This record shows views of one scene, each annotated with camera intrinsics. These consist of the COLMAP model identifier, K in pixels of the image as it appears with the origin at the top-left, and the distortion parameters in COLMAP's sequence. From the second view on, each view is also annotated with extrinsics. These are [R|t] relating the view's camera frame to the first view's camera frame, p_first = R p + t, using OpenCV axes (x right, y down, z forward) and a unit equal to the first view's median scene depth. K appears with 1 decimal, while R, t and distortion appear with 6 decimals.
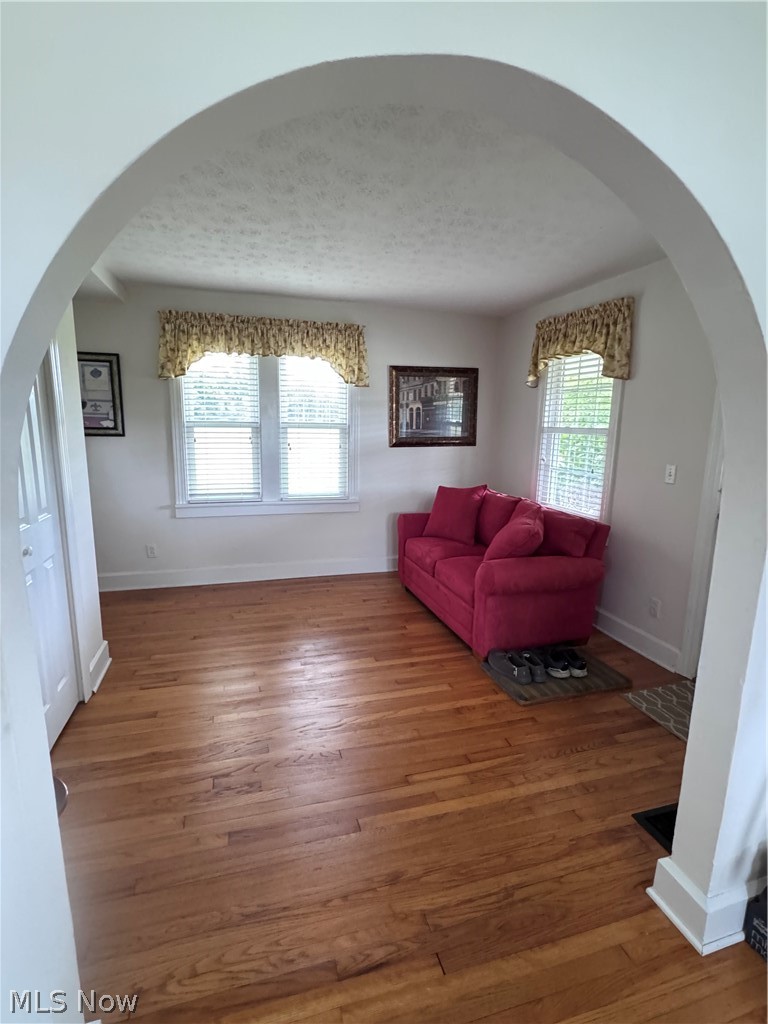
lens RADIAL K [[499.0, 0, 381.7], [0, 499.0, 512.9], [0, 0, 1]] dist [-0.003903, 0.000202]
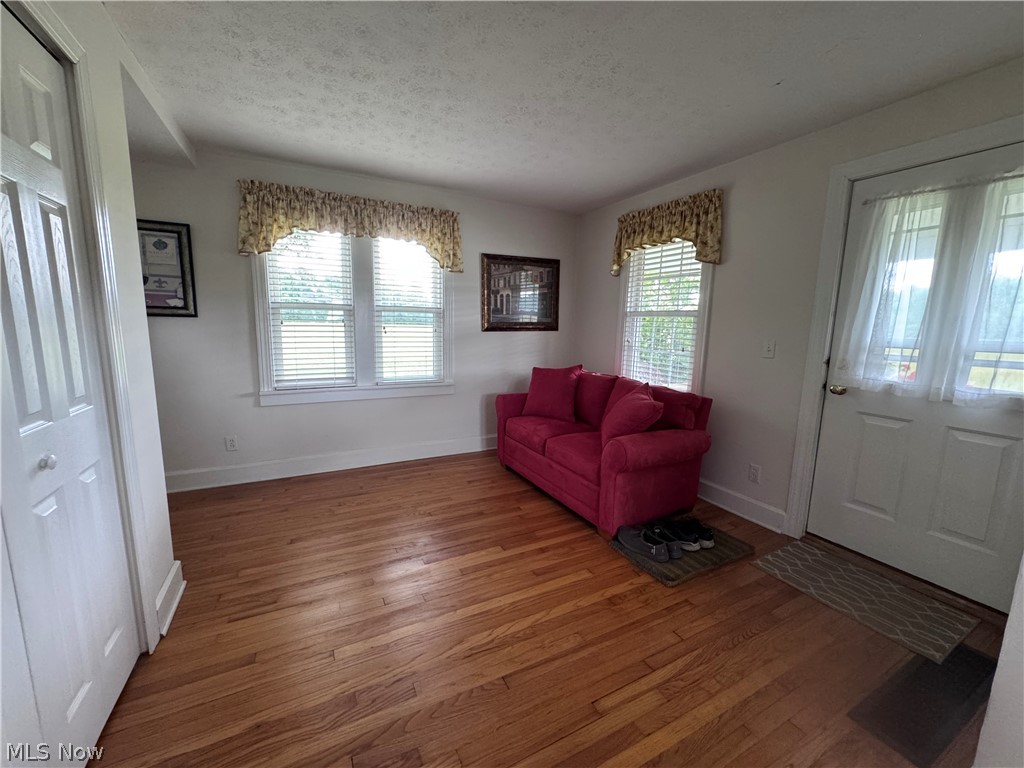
lens RADIAL K [[409.5, 0, 512.0], [0, 409.5, 384.0], [0, 0, 1]] dist [-0.003431, -0.000012]
pose [[0.981033, -0.024818, 0.192245, -0.110522], [0.030485, 0.999182, -0.026573, 0.003672], [-0.191428, 0.031929, 0.980987, 0.184181]]
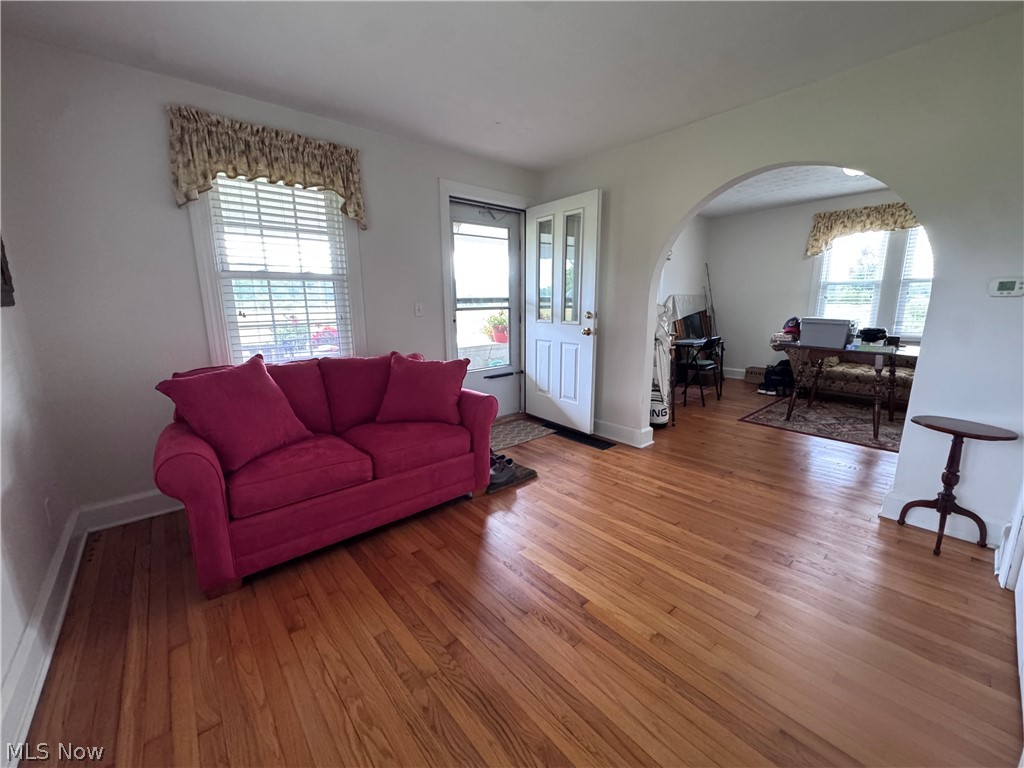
lens RADIAL K [[409.5, 0, 512.0], [0, 409.5, 384.0], [0, 0, 1]] dist [-0.003431, -0.000012]
pose [[-0.408622, -0.191576, 0.892371, -0.442988], [0.170857, 0.944383, 0.280978, -0.121237], [-0.896569, 0.267282, -0.353164, 0.953584]]
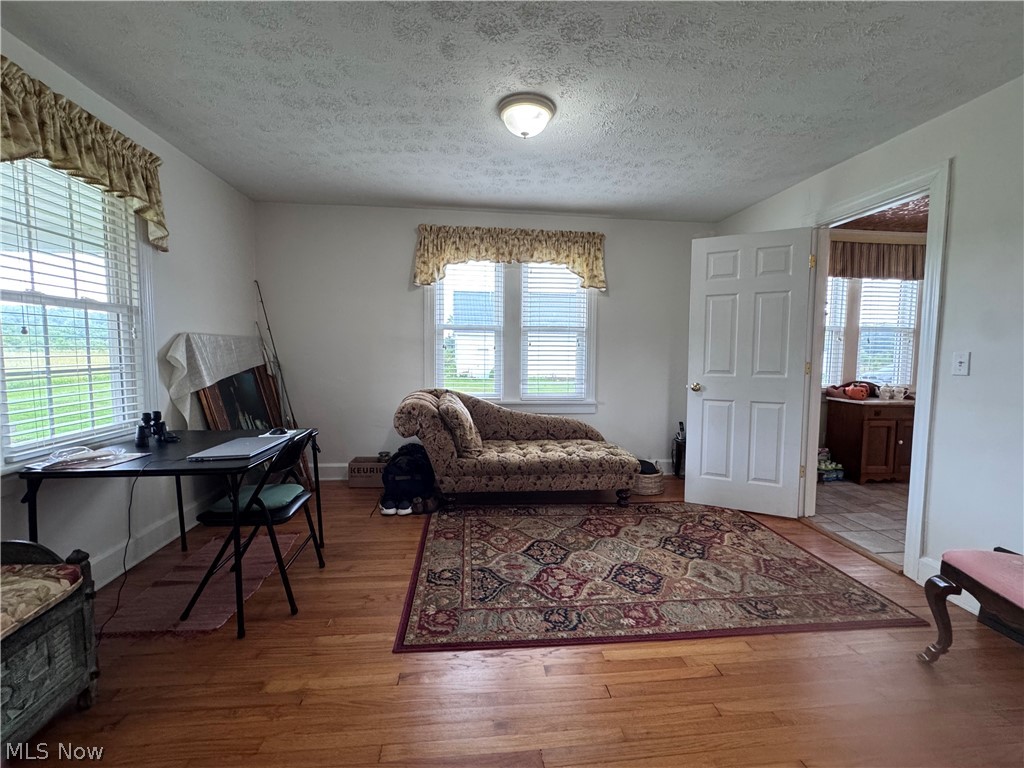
lens RADIAL K [[436.0, 0, 512.3], [0, 436.0, 384.9], [0, 0, 1]] dist [-0.002203, 0.000045]
pose [[-0.982433, -0.042394, 0.181739, 0.073835], [0.006148, 0.965974, 0.258565, -0.004439], [-0.186516, 0.255140, -0.948744, 0.389577]]
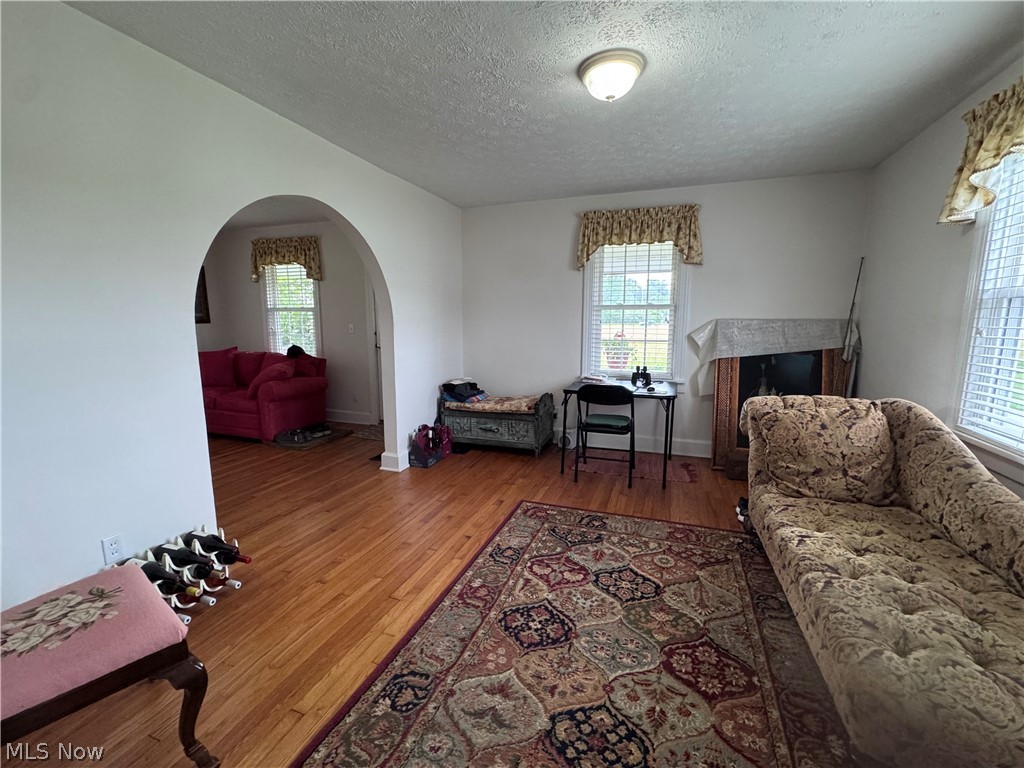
lens RADIAL K [[436.0, 0, 512.3], [0, 436.0, 384.9], [0, 0, 1]] dist [-0.002203, 0.000045]
pose [[0.596990, -0.134458, 0.790901, -0.357800], [0.153327, 0.986805, 0.052028, 0.120897], [-0.787461, 0.090206, 0.609728, -0.444390]]
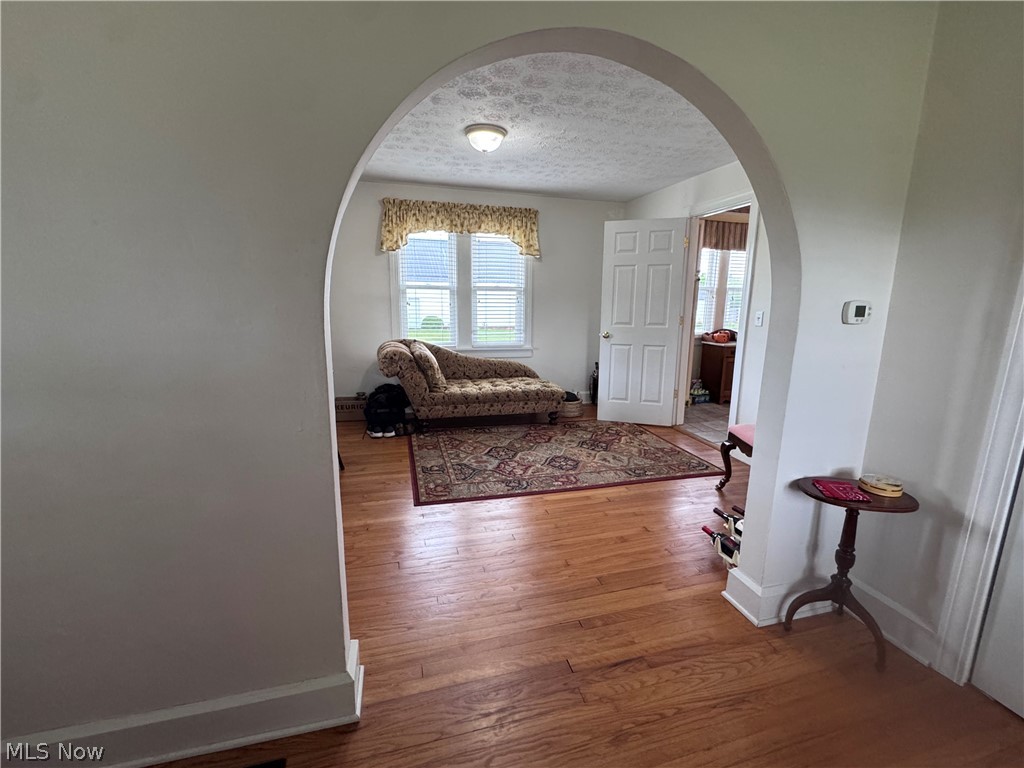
lens RADIAL K [[436.0, 0, 512.3], [0, 436.0, 384.9], [0, 0, 1]] dist [-0.002203, 0.000045]
pose [[-0.999289, -0.033528, 0.017273, 0.098632], [-0.024830, 0.929547, 0.367866, -0.073716], [-0.028390, 0.367175, -0.929719, 0.644079]]
